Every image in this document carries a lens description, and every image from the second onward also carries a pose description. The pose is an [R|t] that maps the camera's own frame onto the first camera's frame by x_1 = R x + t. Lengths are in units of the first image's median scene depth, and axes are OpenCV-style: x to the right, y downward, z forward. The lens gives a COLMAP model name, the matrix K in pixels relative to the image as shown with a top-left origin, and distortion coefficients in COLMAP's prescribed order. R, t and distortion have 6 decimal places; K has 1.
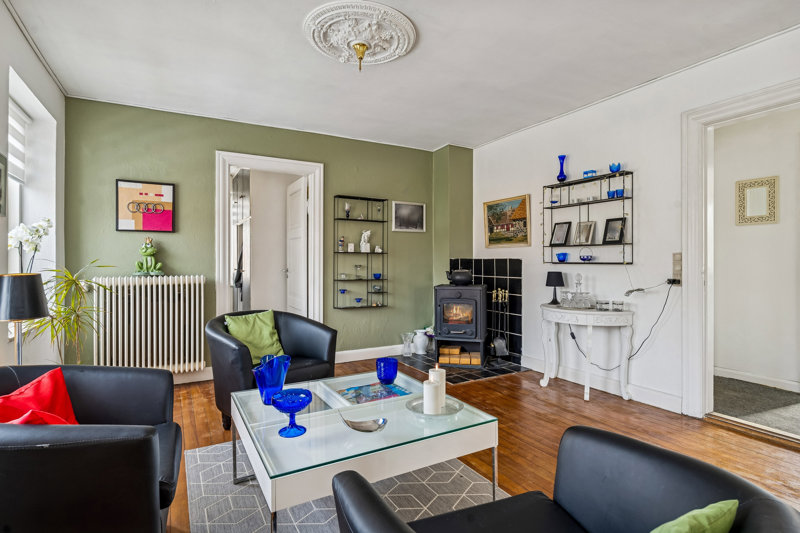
lens RADIAL K [[420.2, 0, 403.4], [0, 420.2, 260.4], [0, 0, 1]] dist [-0.001892, 0.000819]
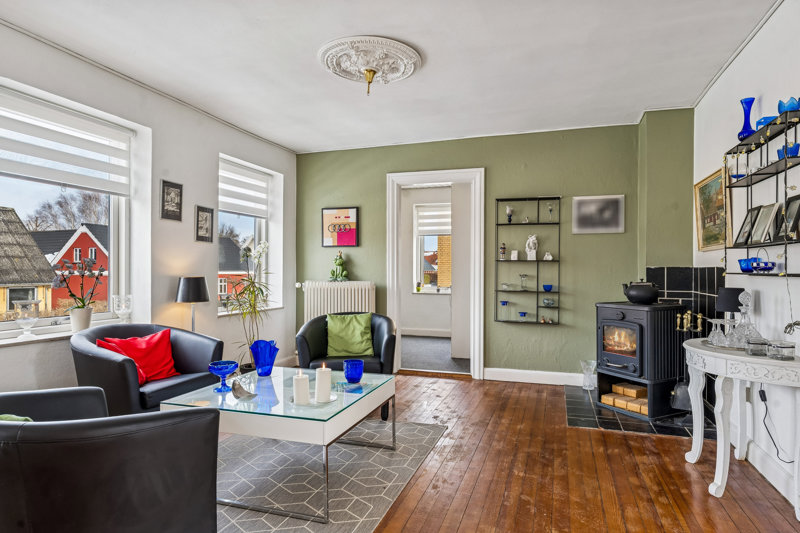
lens RADIAL K [[479.0, 0, 399.4], [0, 479.0, 270.1], [0, 0, 1]] dist [0.005246, 0.002804]
pose [[0.662476, 0.002442, -0.749079, 0.489019], [-0.001579, 0.999997, 0.001863, 0.000010], [0.749081, -0.000052, 0.662478, 0.136980]]
